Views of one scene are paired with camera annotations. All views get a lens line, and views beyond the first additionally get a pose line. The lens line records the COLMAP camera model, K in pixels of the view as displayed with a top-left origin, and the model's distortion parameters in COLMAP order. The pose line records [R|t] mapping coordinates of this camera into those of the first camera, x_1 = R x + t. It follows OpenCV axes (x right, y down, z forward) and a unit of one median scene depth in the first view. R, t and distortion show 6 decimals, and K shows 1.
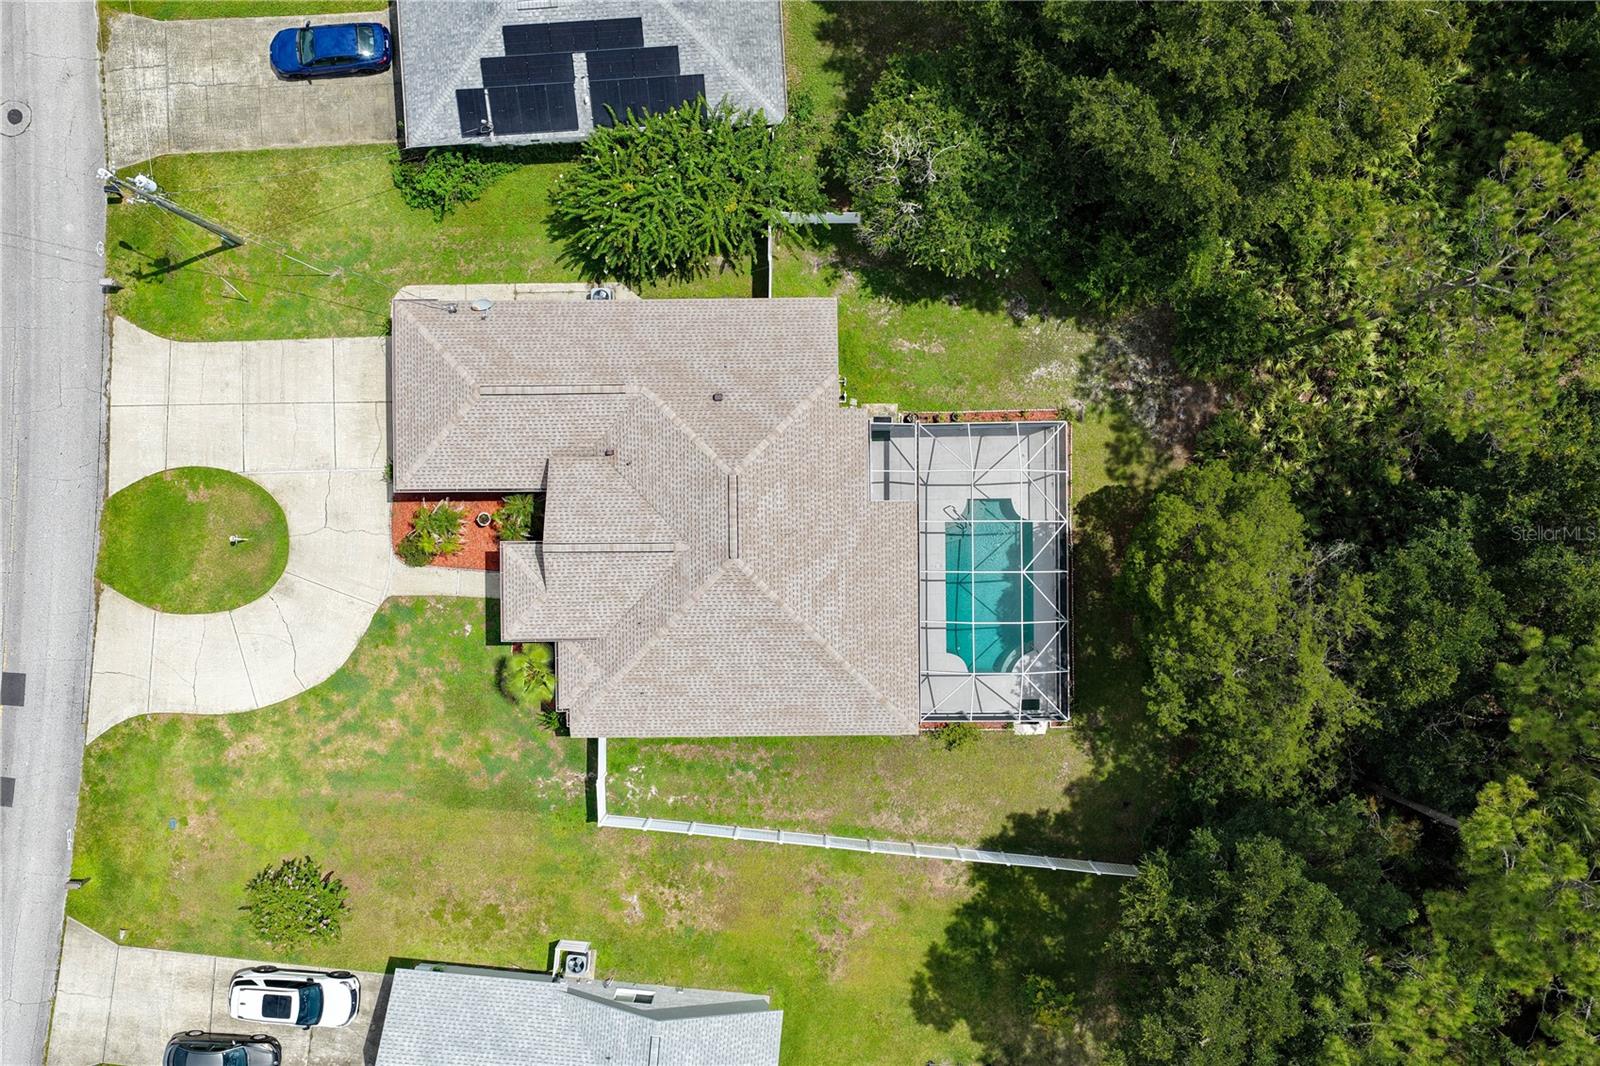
lens RADIAL K [[1335.0, 0, 800.2], [0, 1335.0, 525.6], [0, 0, 1]] dist [-0.017150, 0.041234]
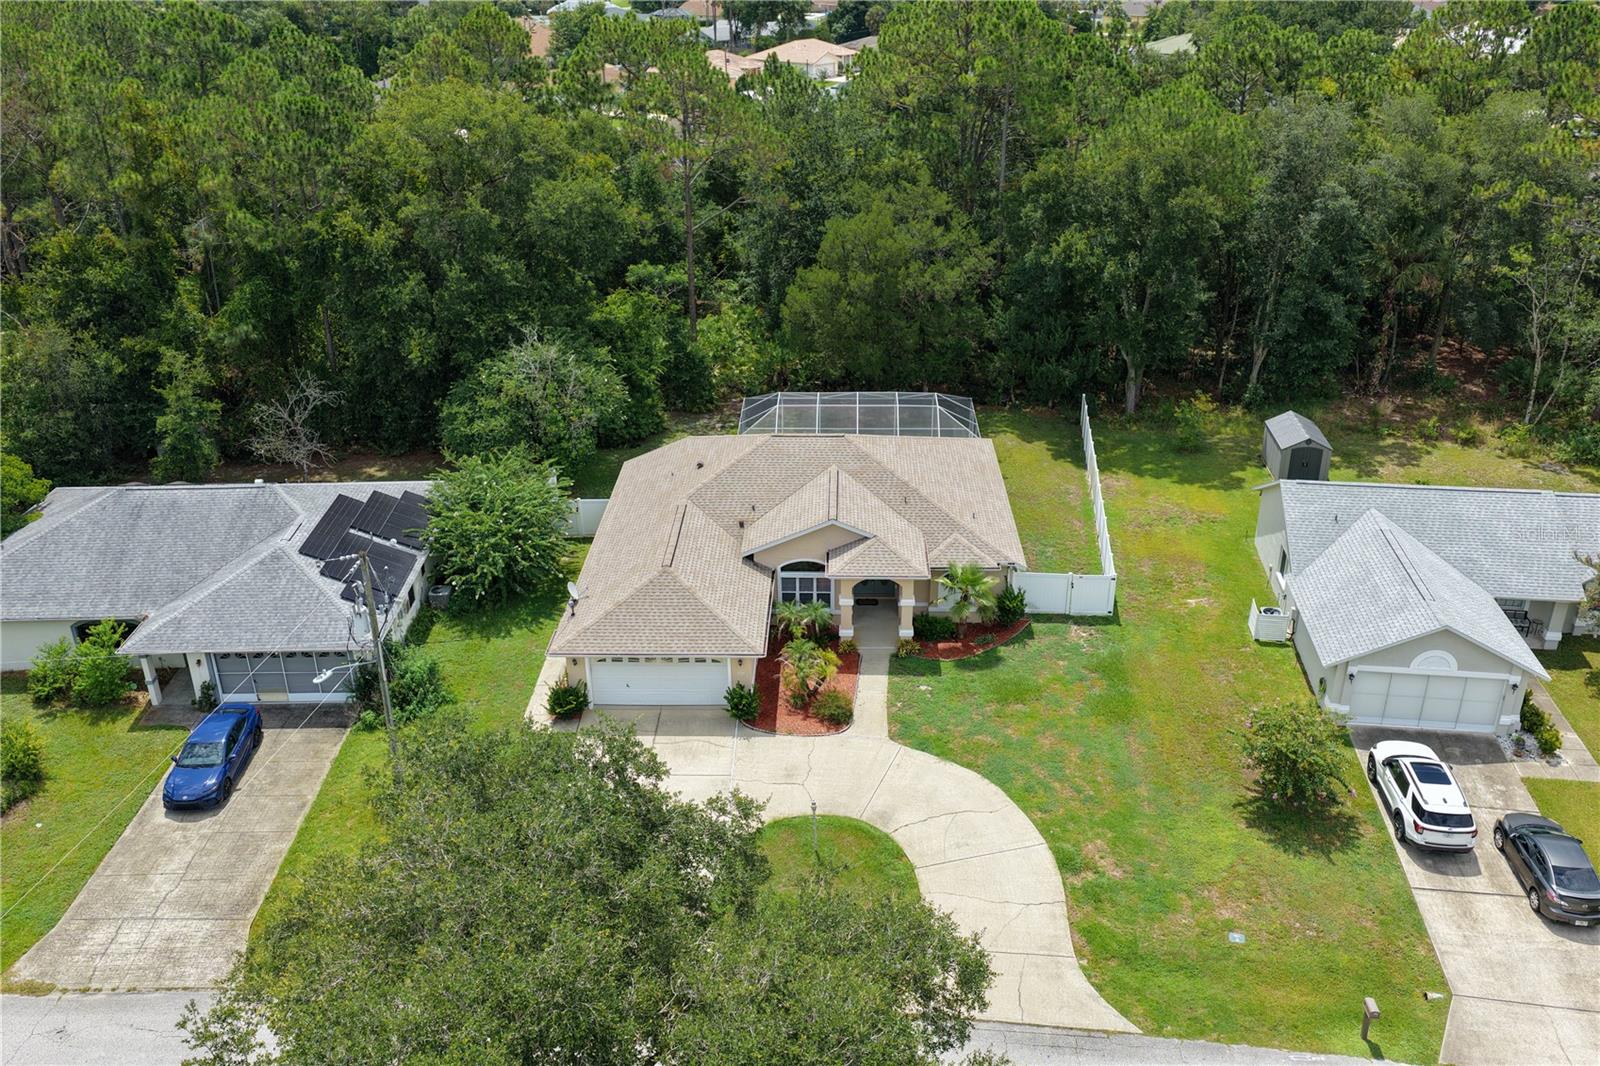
lens RADIAL K [[1335.0, 0, 800.2], [0, 1335.0, 525.6], [0, 0, 1]] dist [-0.017150, 0.041234]
pose [[0.038141, -0.421229, 0.906152, -1.003266], [0.999201, 0.005262, -0.039611, 0.030030], [0.011917, 0.906939, 0.421093, 0.530496]]
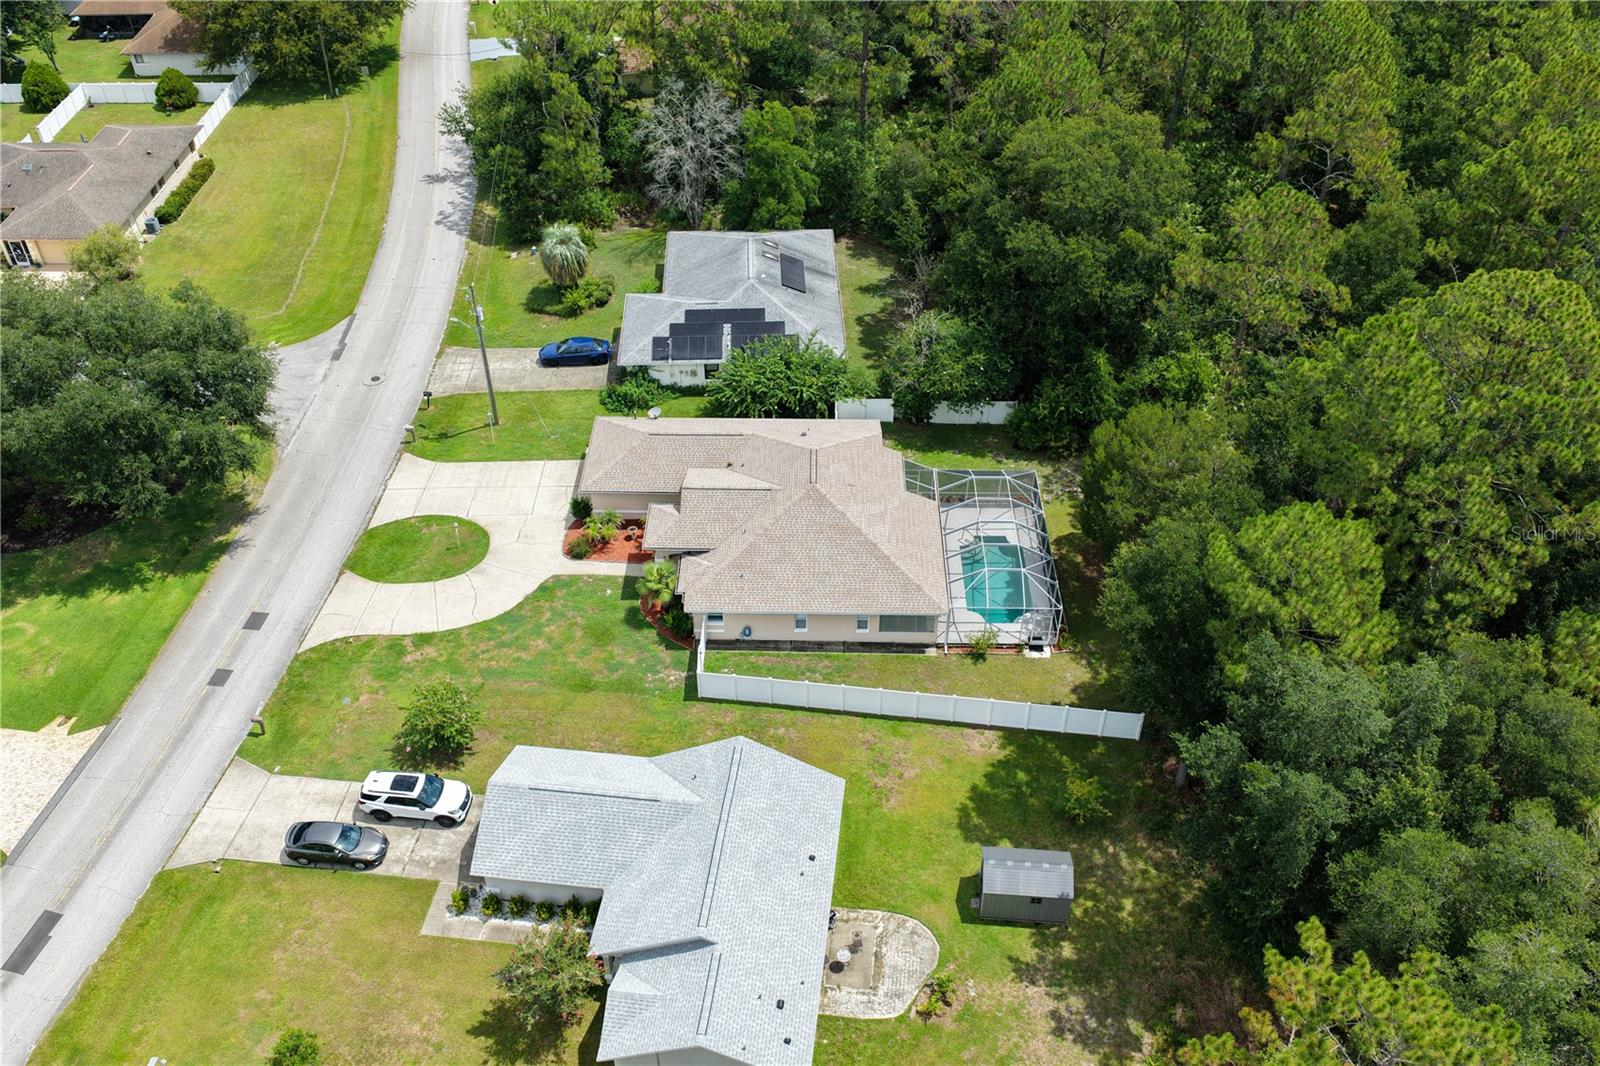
lens RADIAL K [[1335.0, 0, 800.2], [0, 1335.0, 525.6], [0, 0, 1]] dist [-0.017150, 0.041234]
pose [[0.999688, 0.016168, -0.019021, -0.032082], [-0.024963, 0.638765, -0.768997, 1.059725], [-0.000284, 0.769232, 0.638969, 0.091716]]
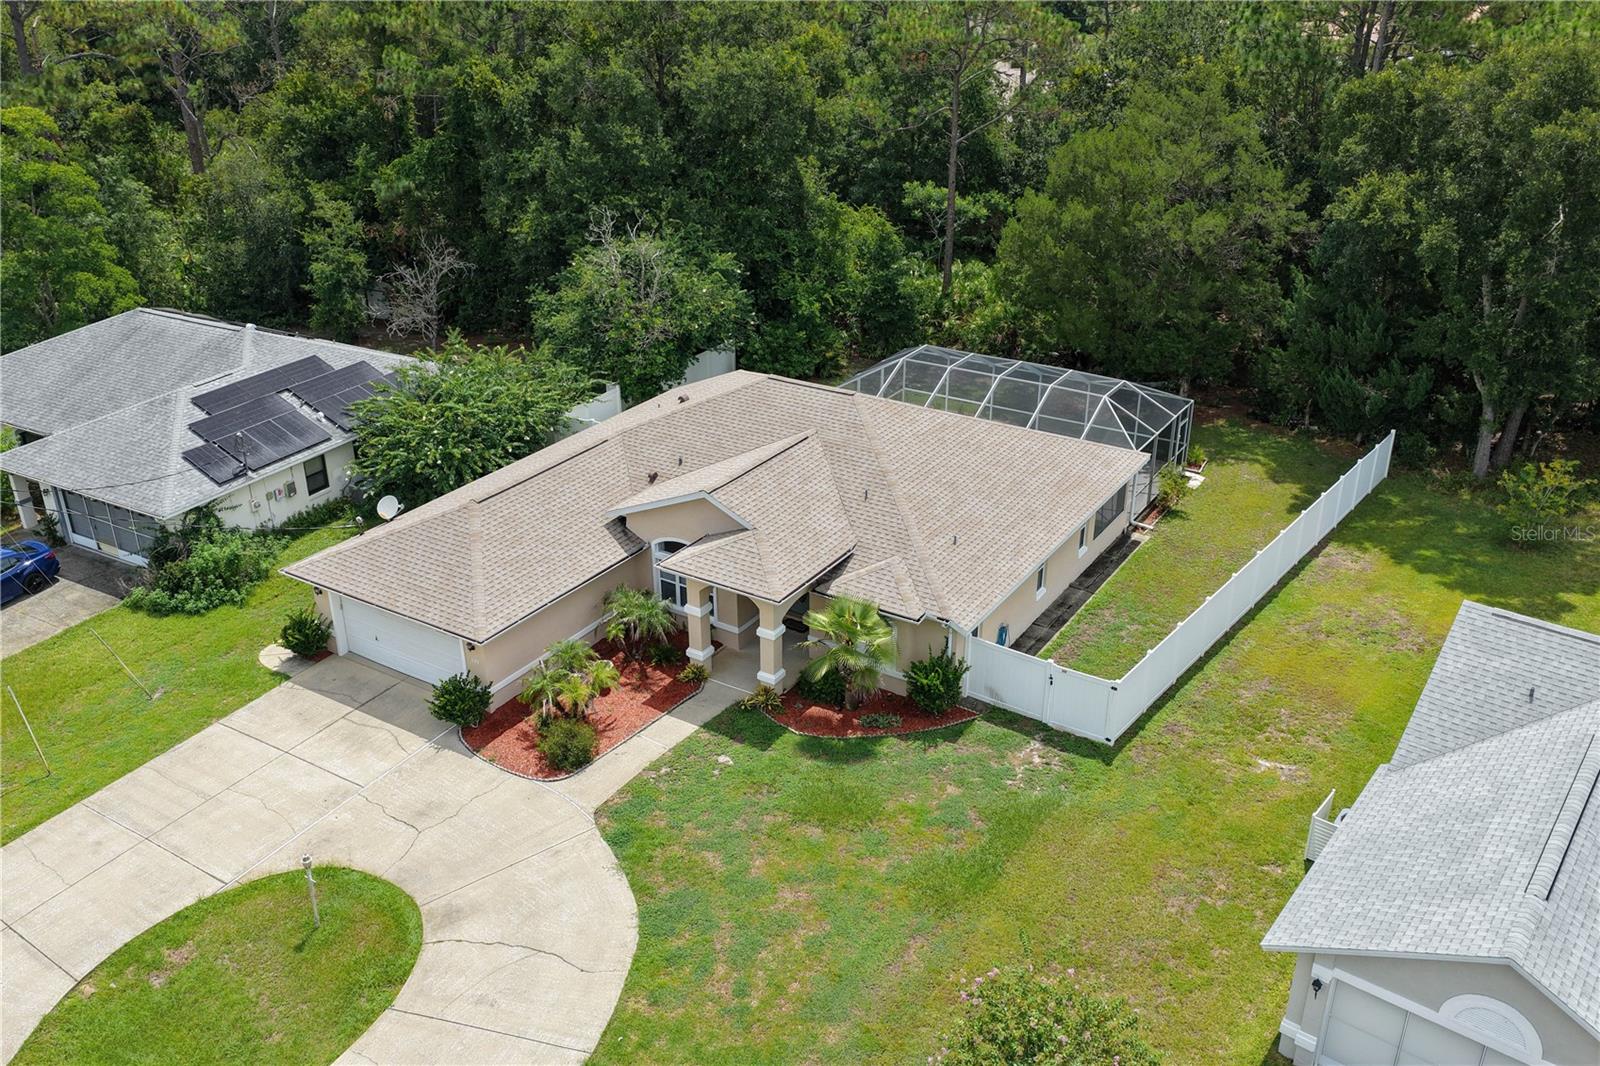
lens RADIAL K [[1335.0, 0, 800.2], [0, 1335.0, 525.6], [0, 0, 1]] dist [-0.017150, 0.041234]
pose [[0.541798, -0.358856, 0.760051, -0.641516], [0.840487, 0.224865, -0.492967, 0.373044], [0.005995, 0.905902, 0.423445, 0.655279]]
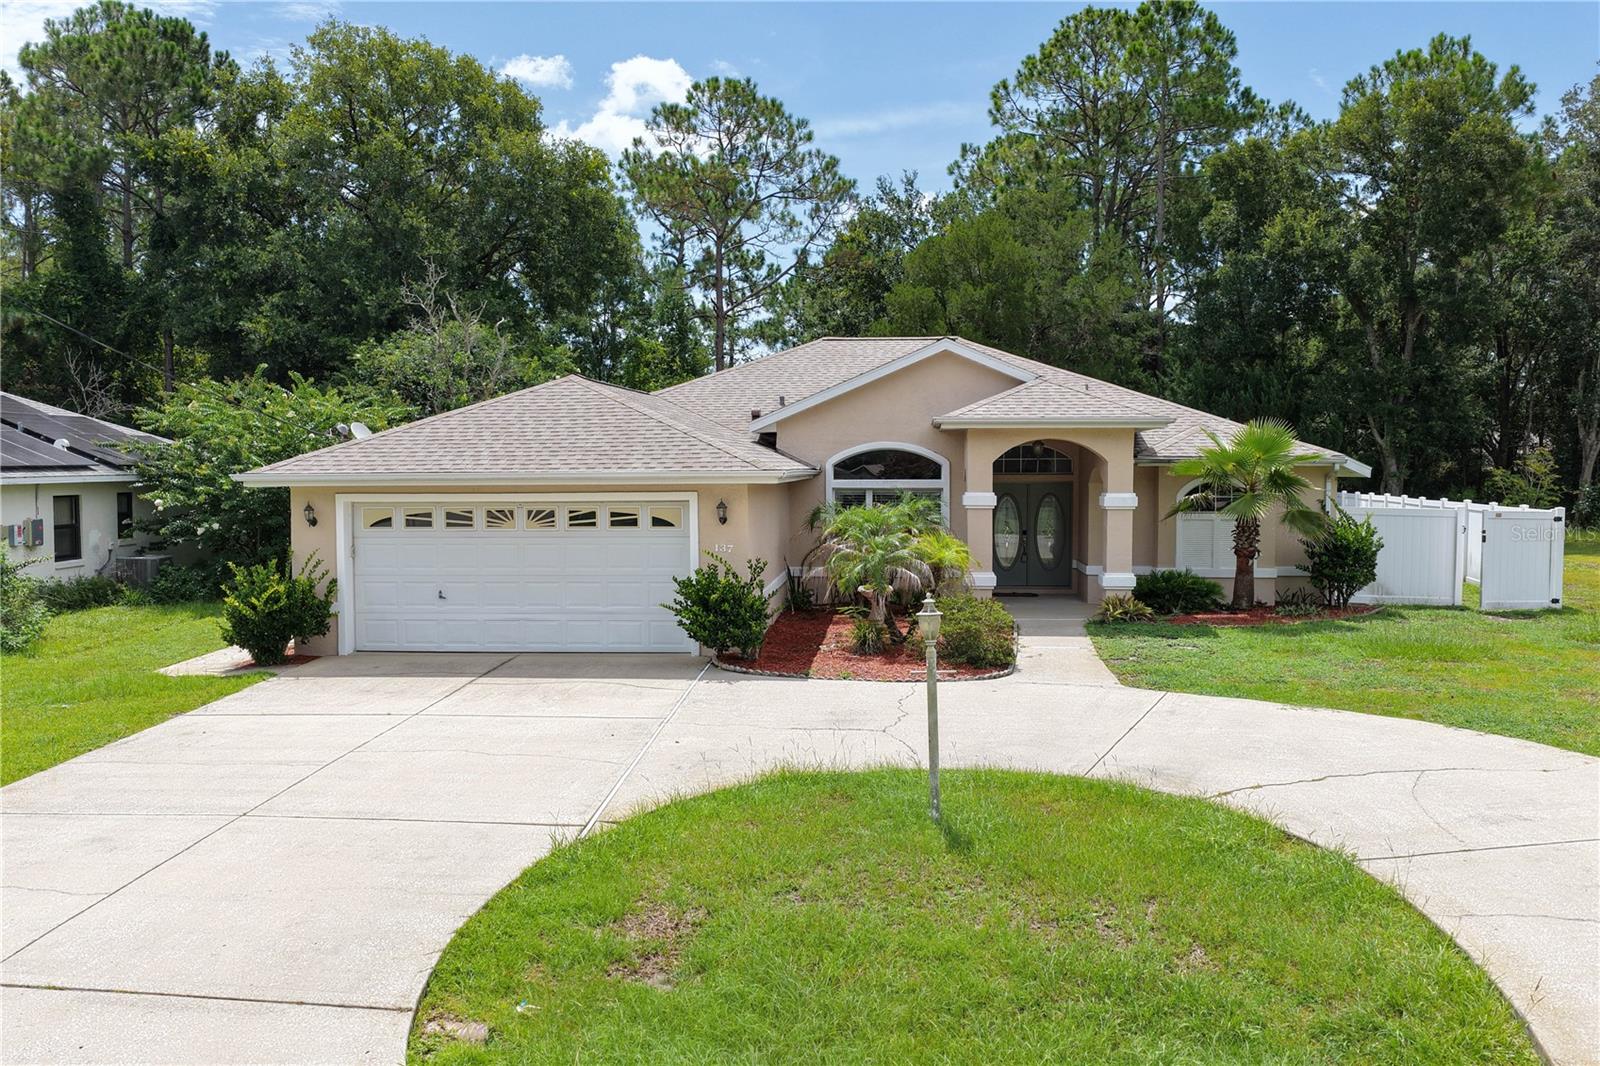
lens RADIAL K [[1335.0, 0, 800.2], [0, 1335.0, 525.6], [0, 0, 1]] dist [-0.017150, 0.041234]
pose [[0.090837, -0.052642, 0.994473, -0.604386], [0.995844, -0.001765, -0.091056, 0.008295], [0.006549, 0.998612, 0.052263, 0.947444]]
